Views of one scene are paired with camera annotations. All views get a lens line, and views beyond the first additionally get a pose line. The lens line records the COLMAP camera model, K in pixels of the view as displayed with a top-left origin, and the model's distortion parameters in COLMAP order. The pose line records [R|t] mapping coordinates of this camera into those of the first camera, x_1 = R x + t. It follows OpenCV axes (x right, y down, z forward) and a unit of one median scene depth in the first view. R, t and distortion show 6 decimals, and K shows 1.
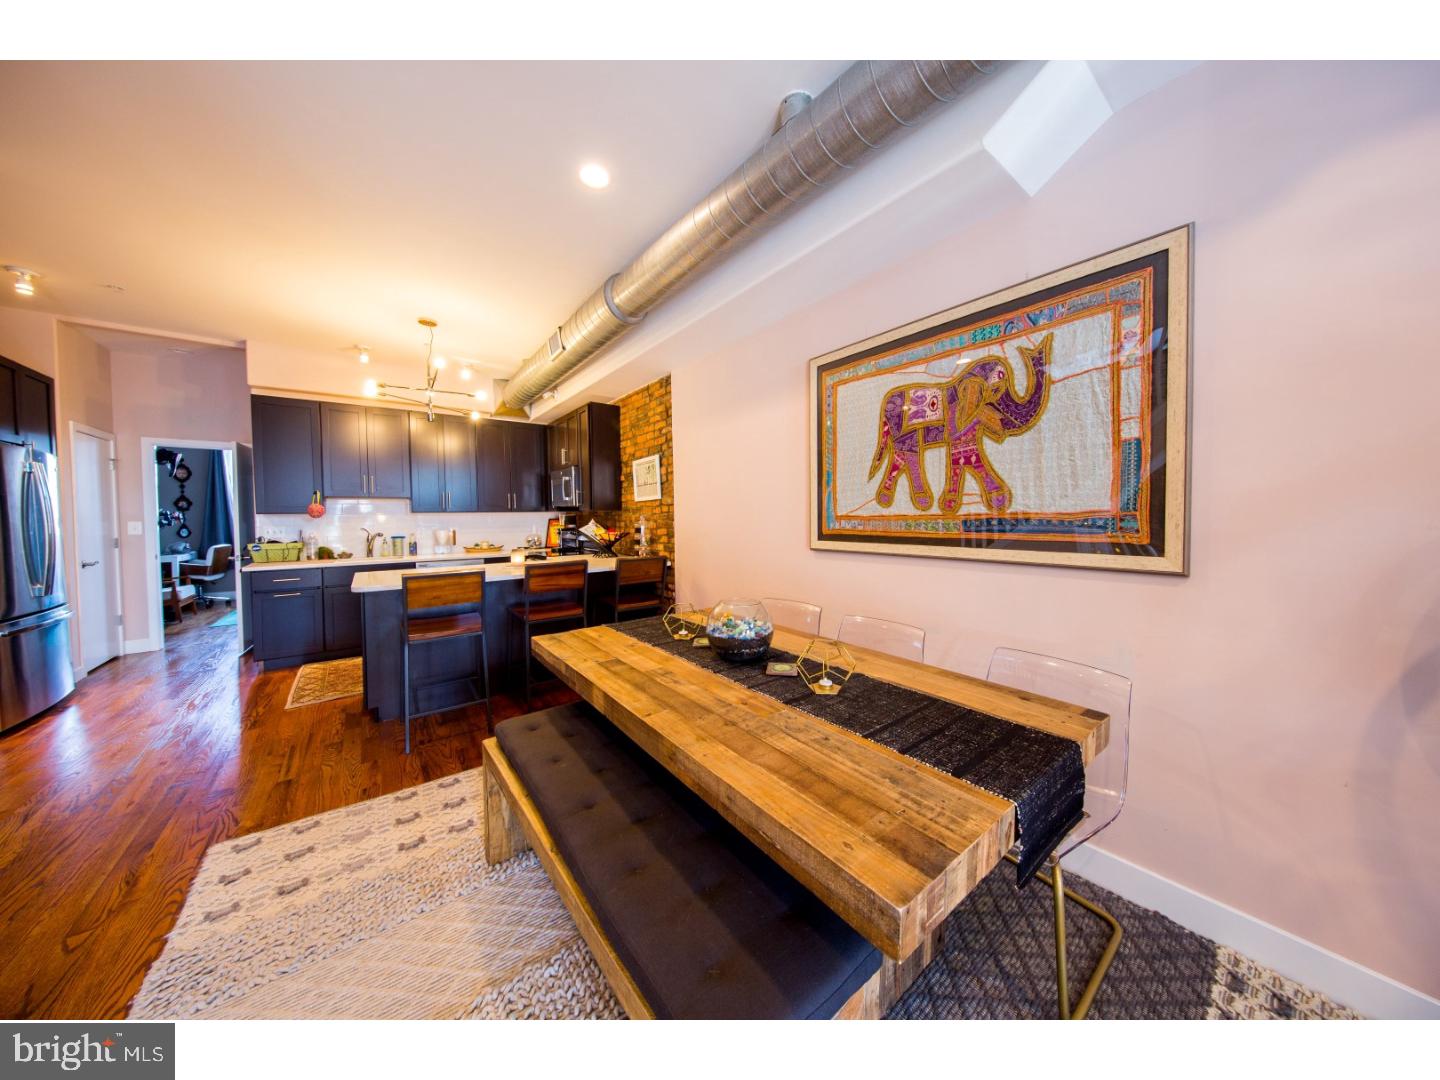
lens RADIAL K [[455.9, 0, 736.1], [0, 455.9, 530.5], [0, 0, 1]] dist [-0.009371, -0.000033]
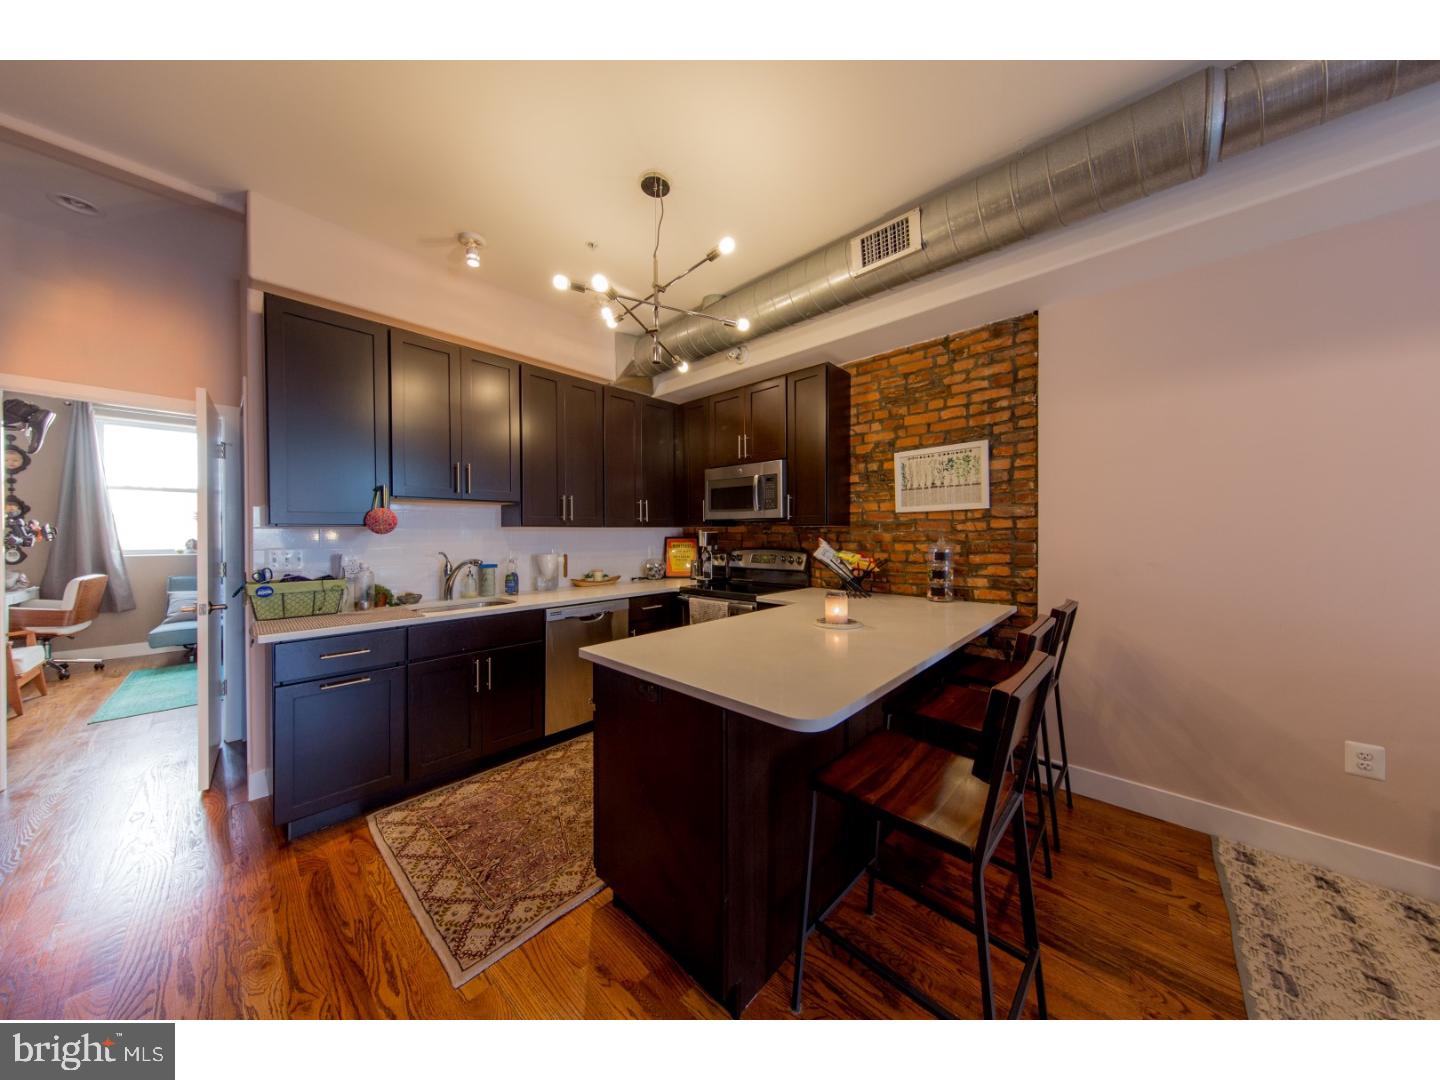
lens RADIAL K [[453.7, 0, 720.0], [0, 453.7, 540.0], [0, 0, 1]] dist [0.001765, 0.000082]
pose [[0.988960, 0.004057, 0.148124, -0.663341], [-0.001131, 0.999803, -0.019833, -0.011370], [-0.148175, 0.019446, 0.988770, 0.432706]]
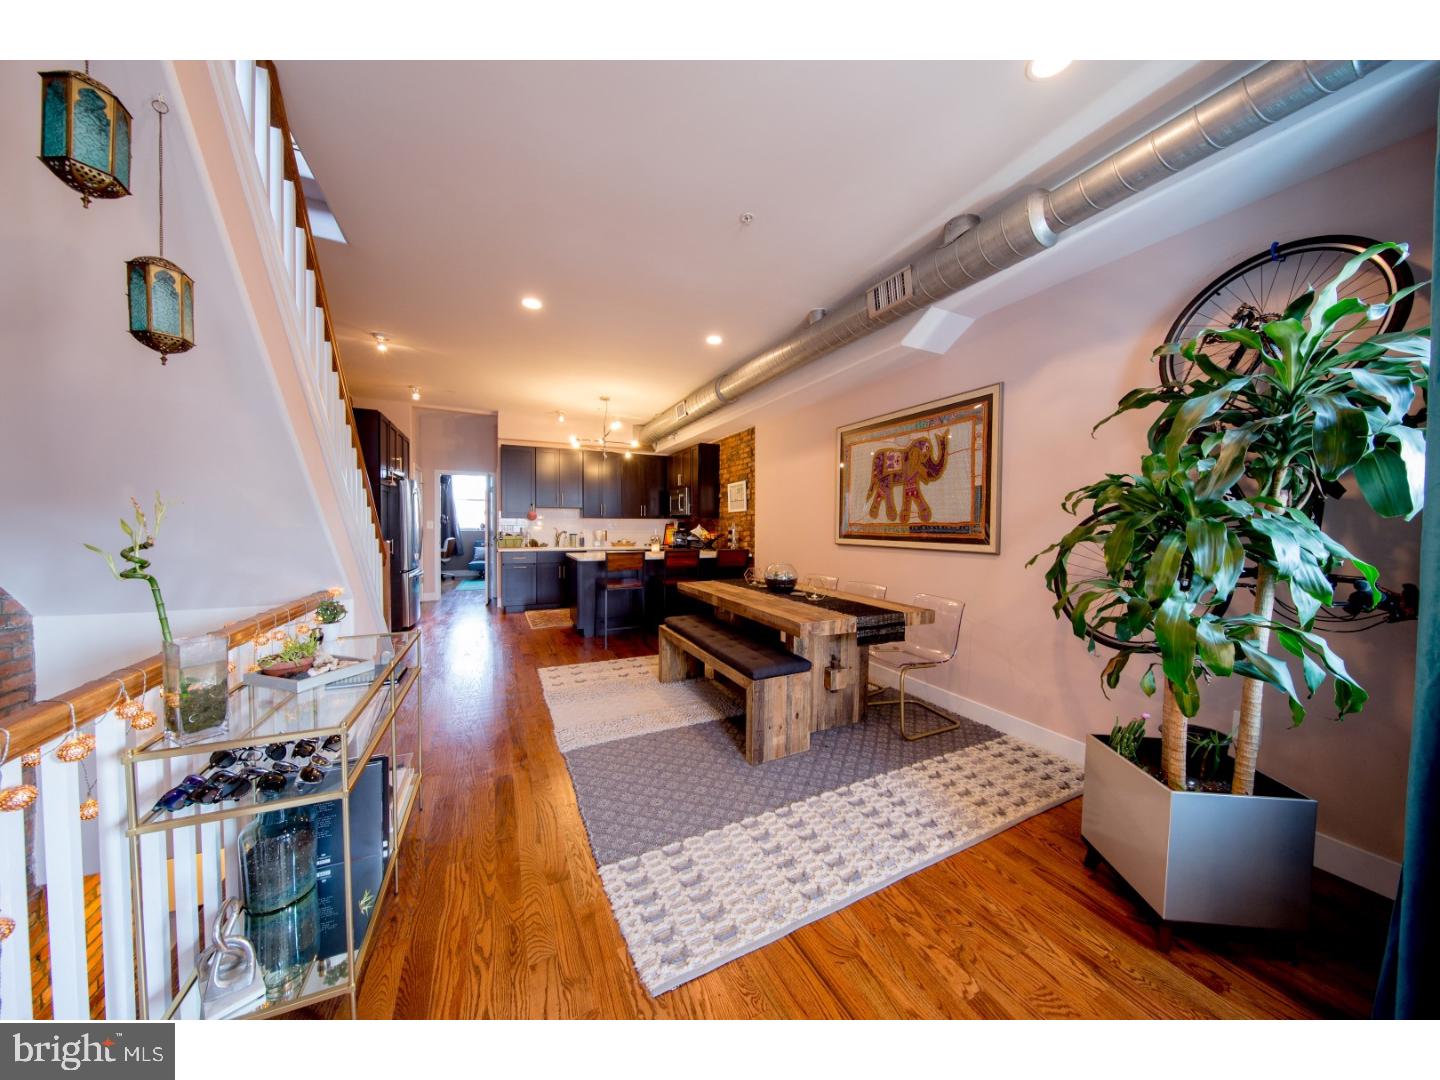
lens RADIAL K [[453.7, 0, 720.0], [0, 453.7, 540.0], [0, 0, 1]] dist [0.001765, 0.000082]
pose [[0.974438, 0.024289, -0.223340, 0.082443], [-0.024022, 0.999704, 0.003912, 0.020571], [0.223369, 0.001553, 0.974733, -0.450828]]
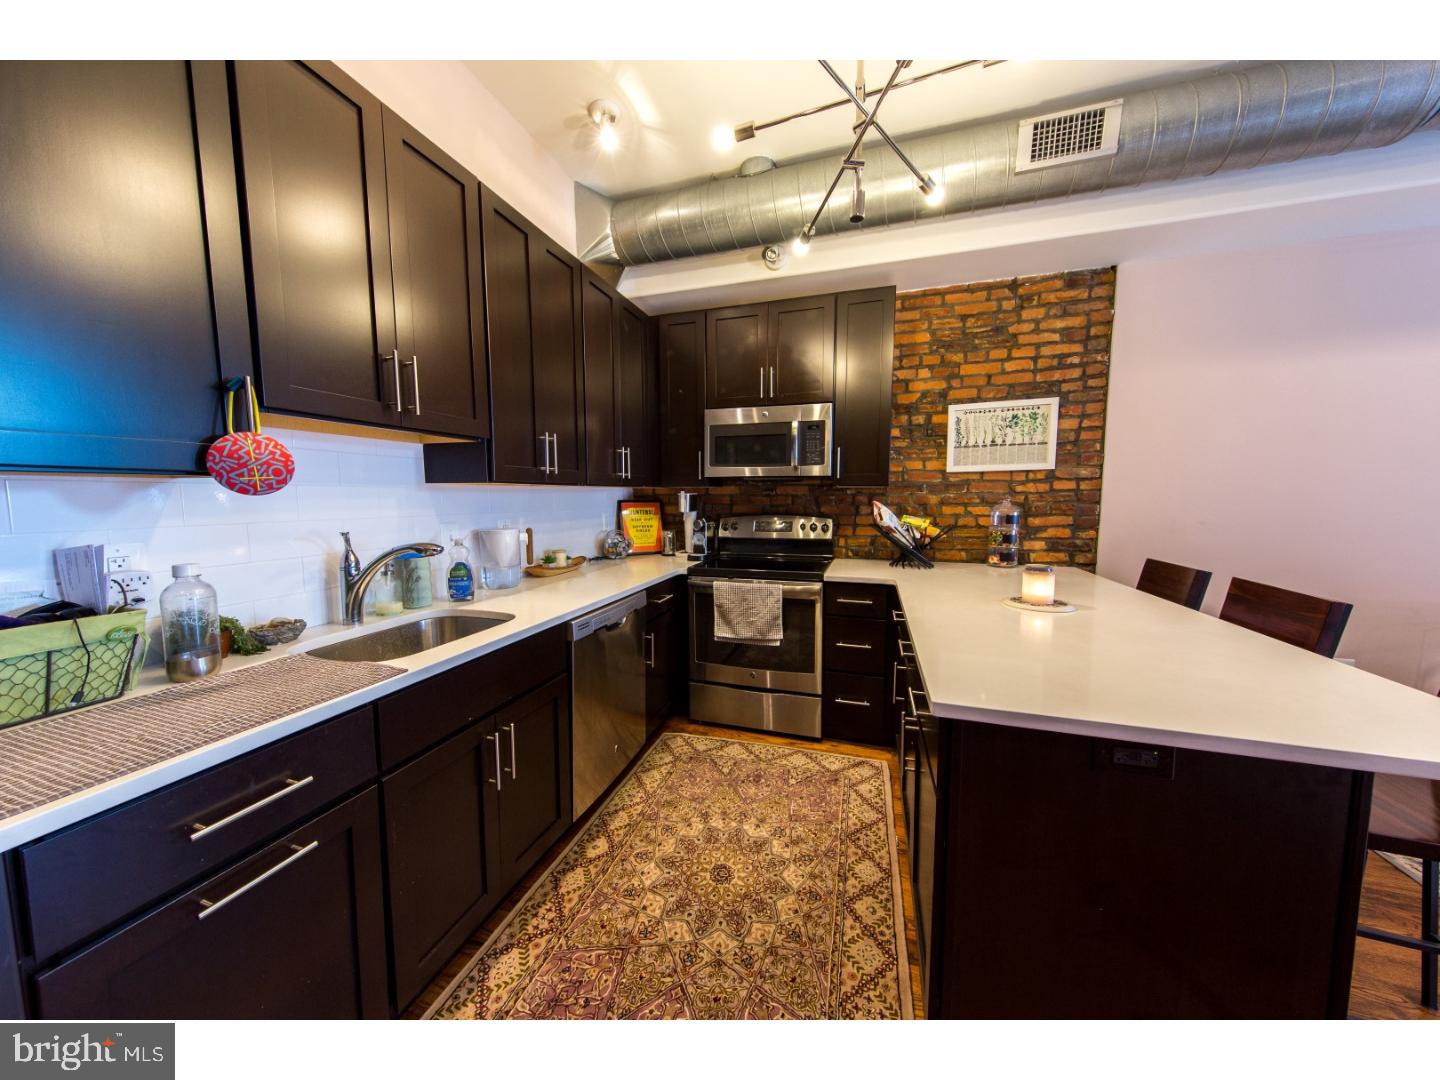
lens RADIAL K [[473.0, 0, 720.0], [0, 473.0, 540.0], [0, 0, 1]] dist [0.000572, -0.000031]
pose [[0.831865, -0.044868, 0.553161, -0.951724], [0.014535, 0.998146, 0.059104, -0.017429], [-0.554787, -0.041126, 0.830975, 0.732558]]
